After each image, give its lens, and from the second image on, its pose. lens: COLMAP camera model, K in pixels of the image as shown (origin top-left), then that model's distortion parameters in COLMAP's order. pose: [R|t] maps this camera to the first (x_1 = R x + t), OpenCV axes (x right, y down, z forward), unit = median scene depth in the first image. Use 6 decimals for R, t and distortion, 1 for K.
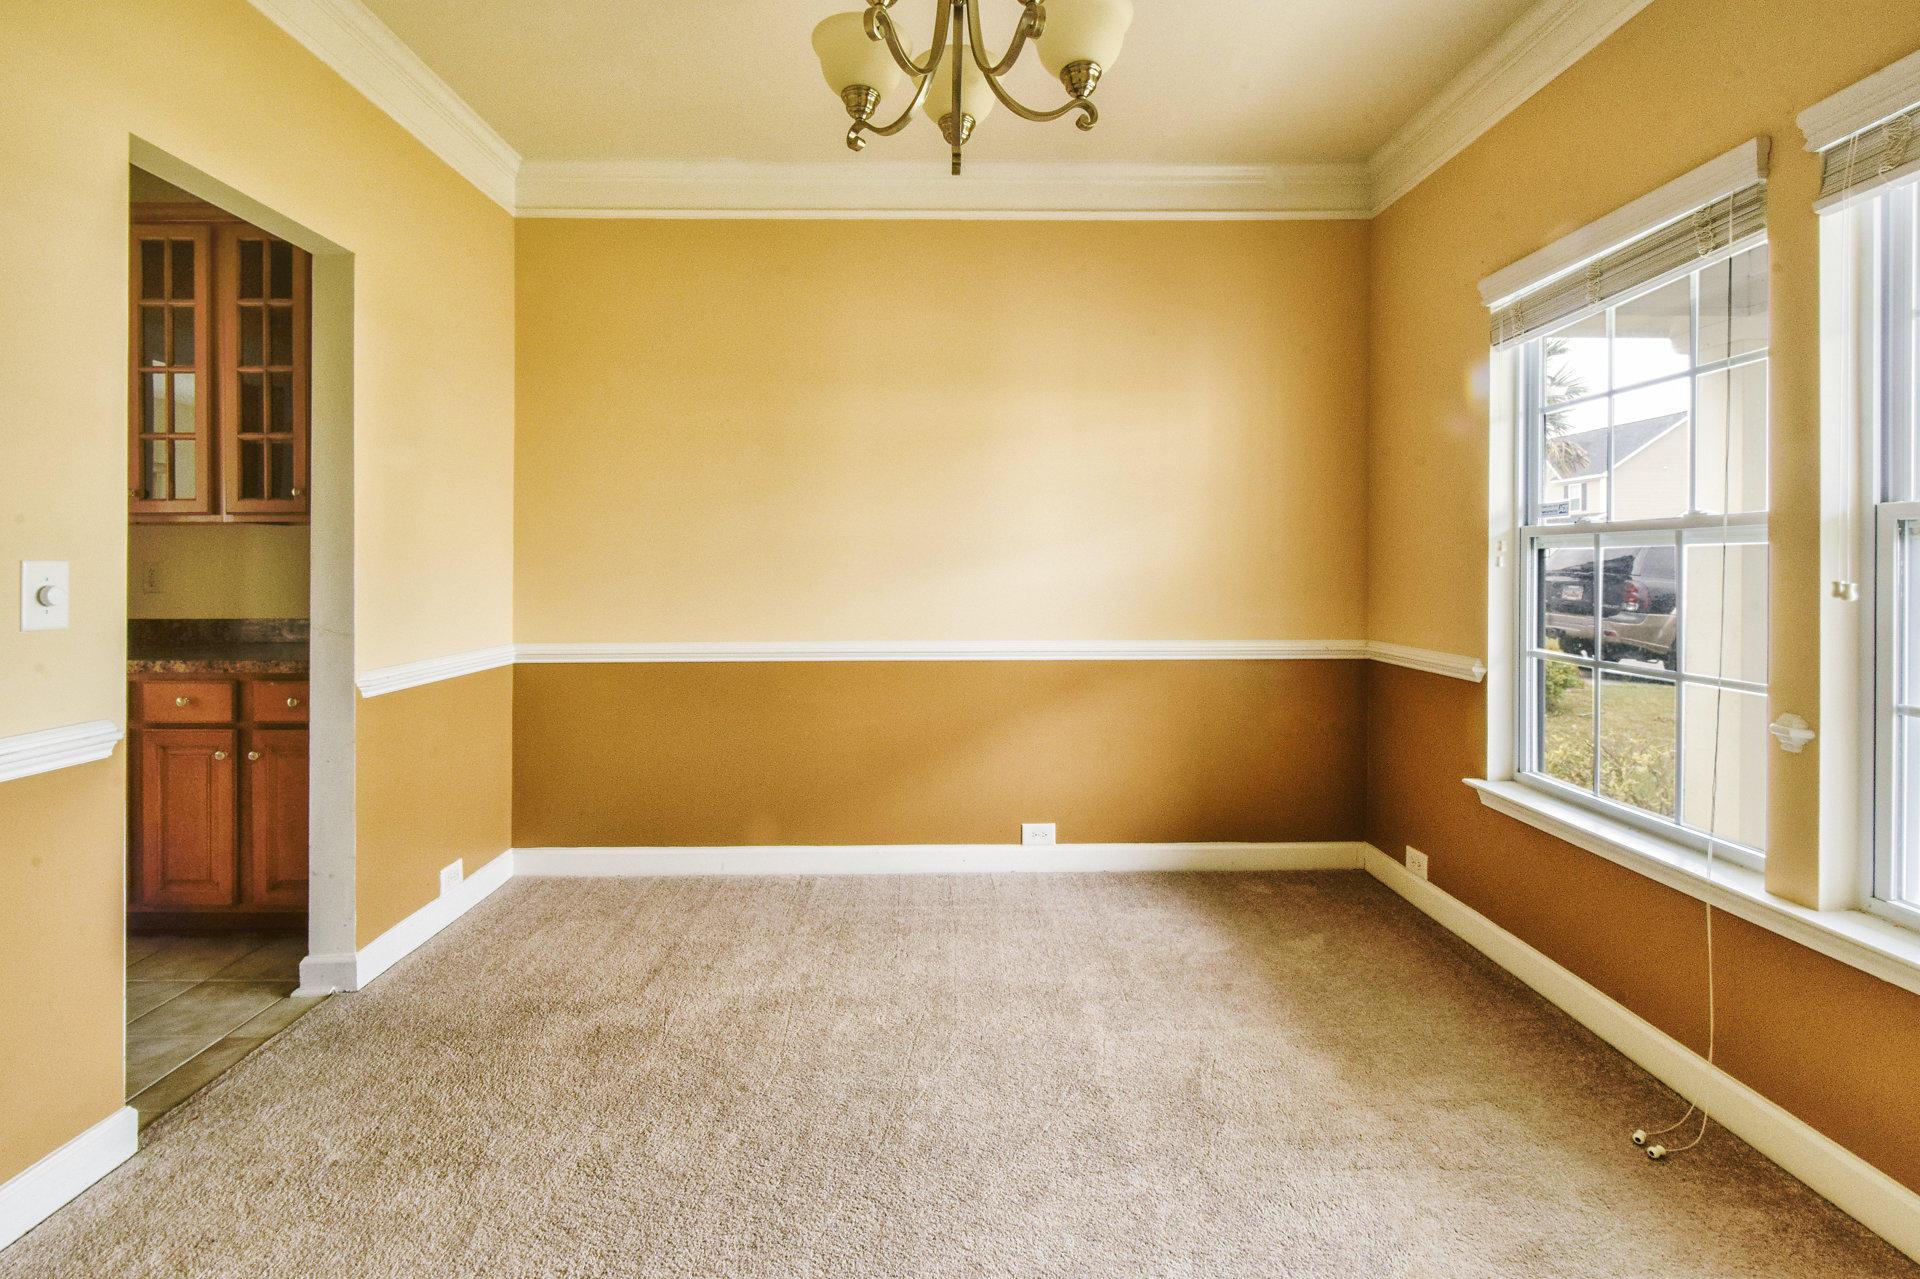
lens RADIAL K [[897.6, 0, 951.5], [0, 897.6, 568.3], [0, 0, 1]] dist [0.000431, -0.000008]
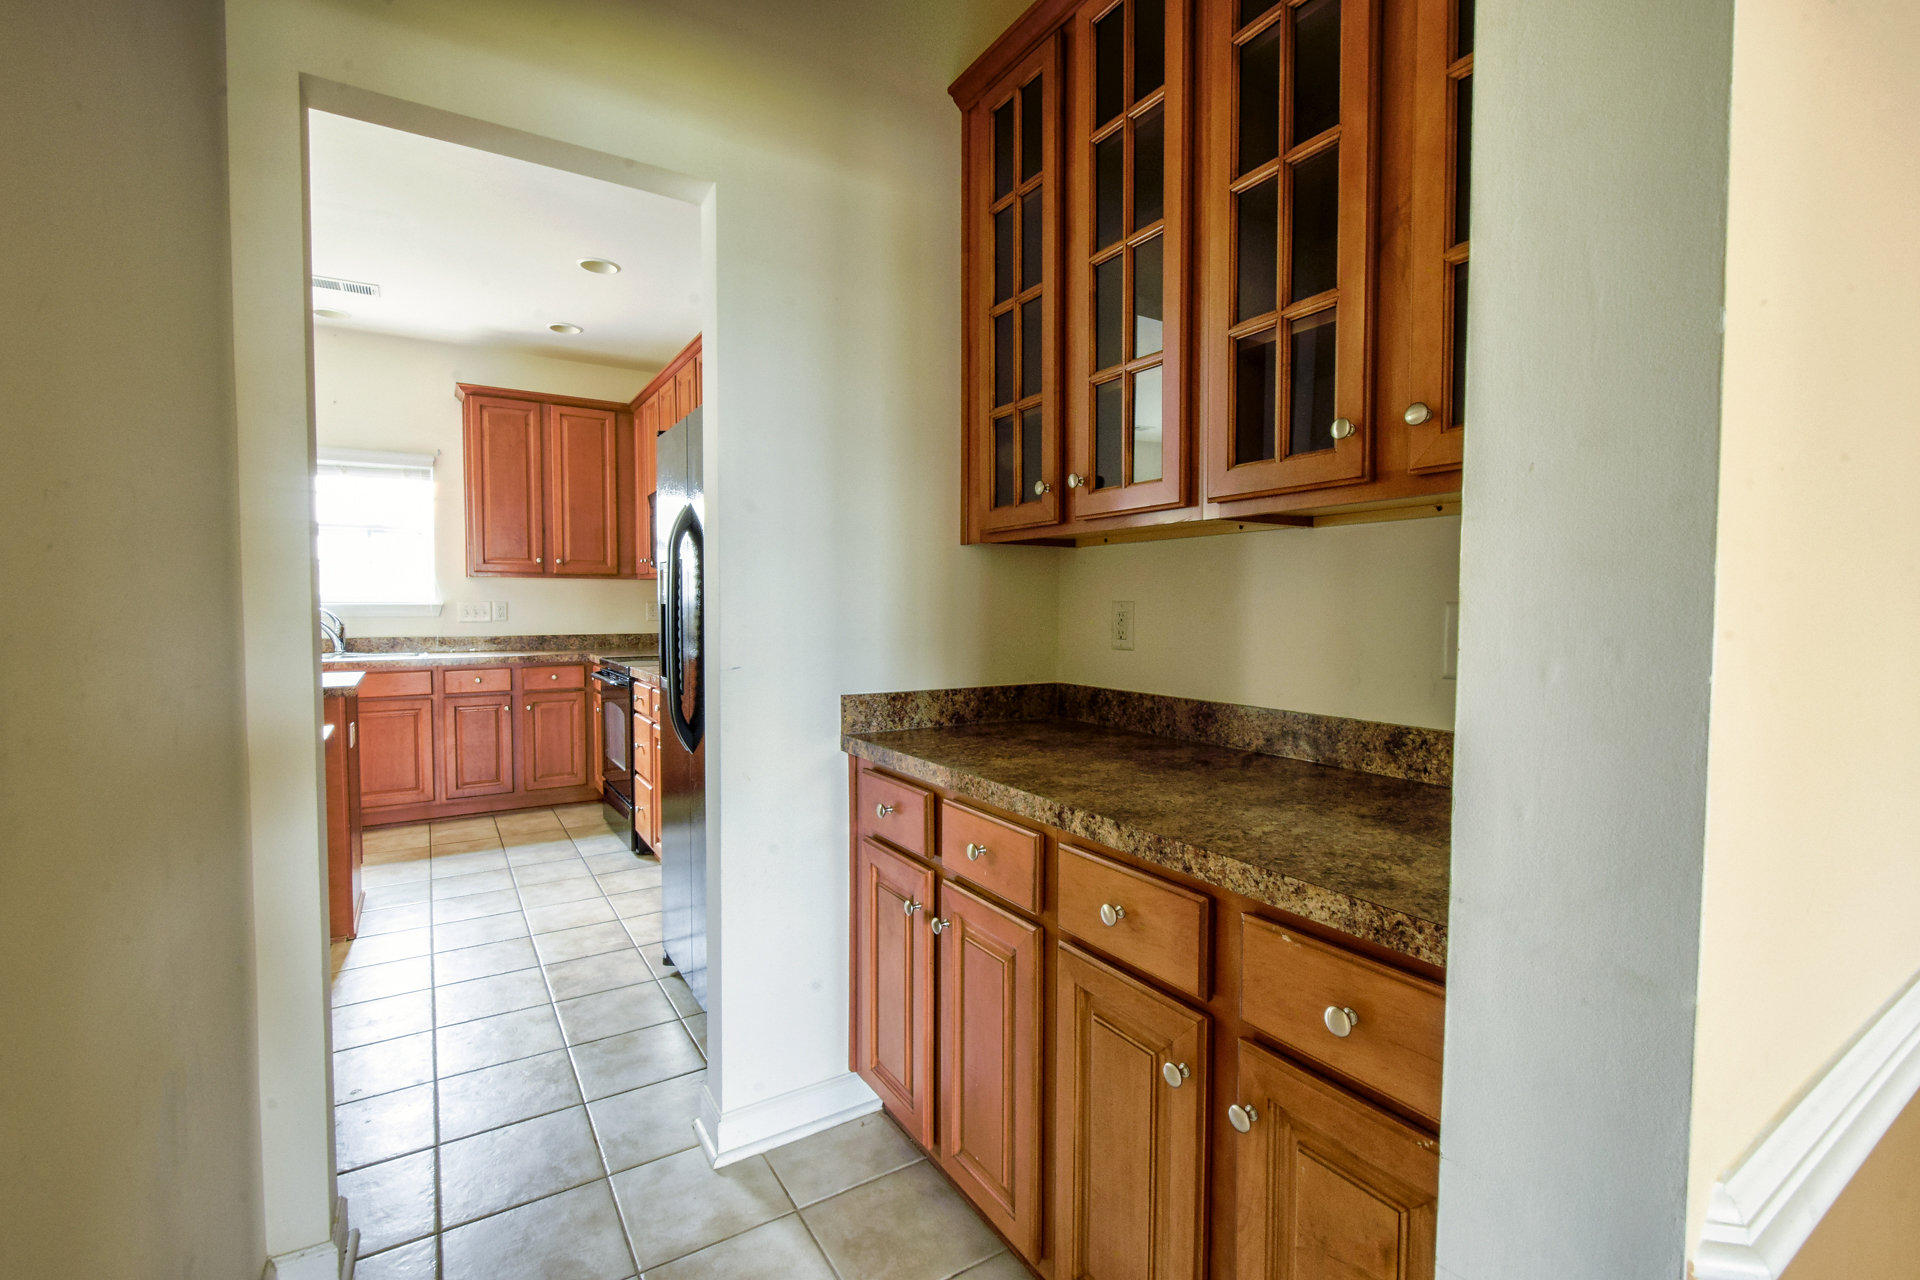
lens RADIAL K [[848.9, 0, 960.0], [0, 848.9, 640.0], [0, 0, 1]] dist [0.000423, -0.007239]
pose [[0.541242, 0.035909, -0.840100, -0.492206], [-0.005425, 0.999216, 0.039215, -0.003053], [0.840850, -0.016667, 0.541012, 0.638173]]
